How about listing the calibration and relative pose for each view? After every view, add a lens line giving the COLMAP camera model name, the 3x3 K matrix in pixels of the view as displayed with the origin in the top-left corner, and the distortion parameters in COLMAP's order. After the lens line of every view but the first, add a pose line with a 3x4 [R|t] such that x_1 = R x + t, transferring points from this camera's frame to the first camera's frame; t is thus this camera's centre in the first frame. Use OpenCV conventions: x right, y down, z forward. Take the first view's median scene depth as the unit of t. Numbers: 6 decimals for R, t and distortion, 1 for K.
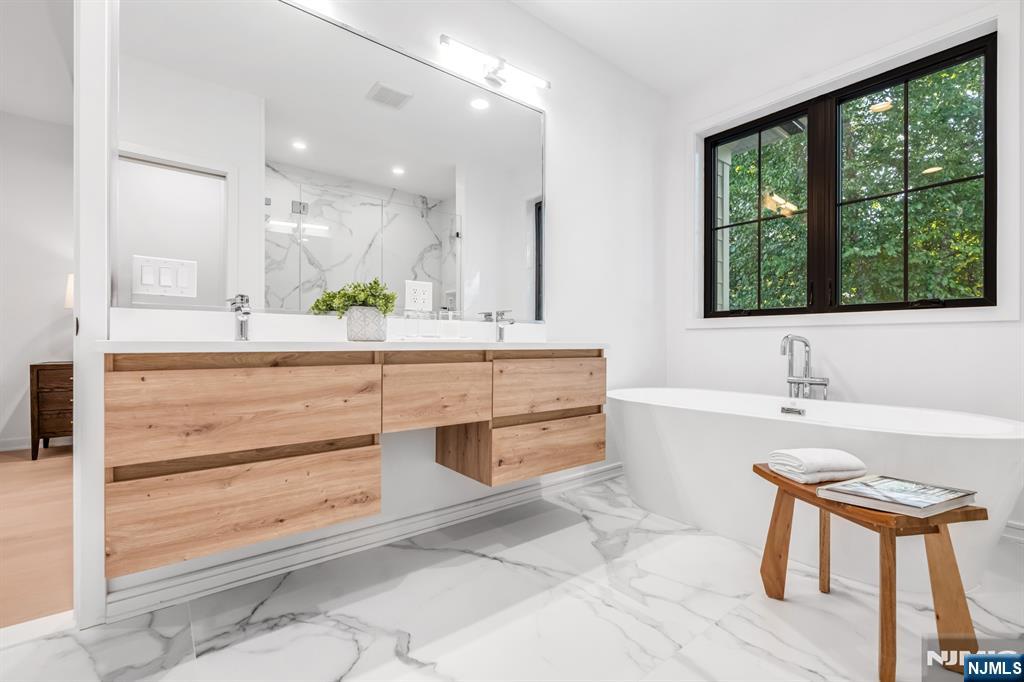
lens RADIAL K [[463.1, 0, 490.4], [0, 463.1, 342.0], [0, 0, 1]] dist [0.000138, 0.000137]
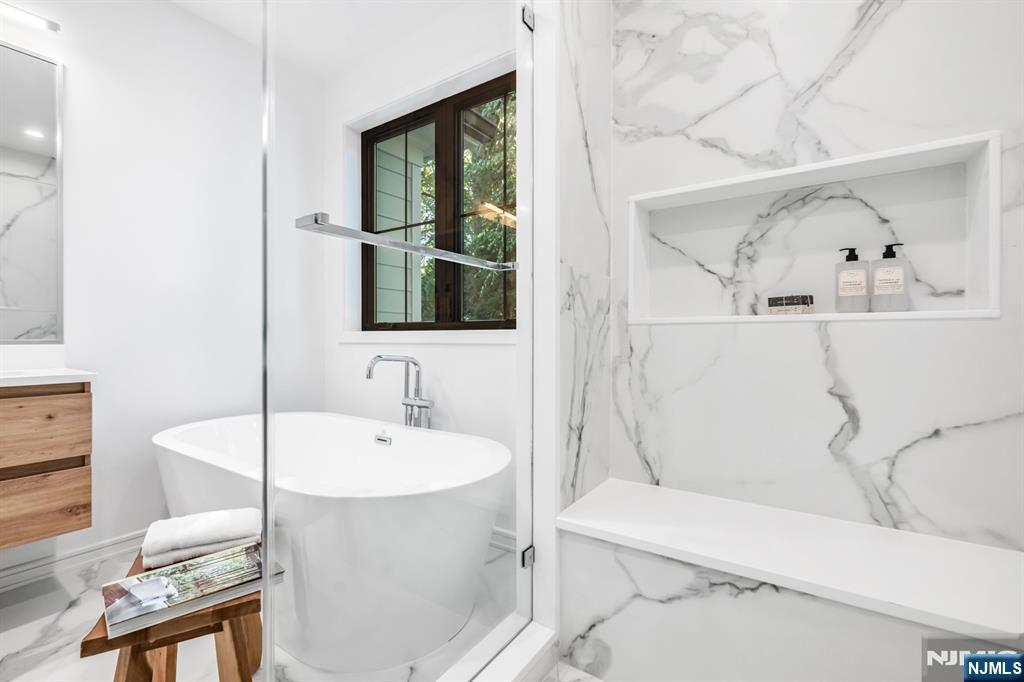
lens RADIAL K [[463.1, 0, 490.4], [0, 463.1, 342.0], [0, 0, 1]] dist [0.000138, 0.000137]
pose [[0.958527, -0.005872, 0.284942, 0.711202], [0.003917, 0.999965, 0.007433, -0.057187], [-0.284975, -0.006009, 0.958516, 0.089402]]
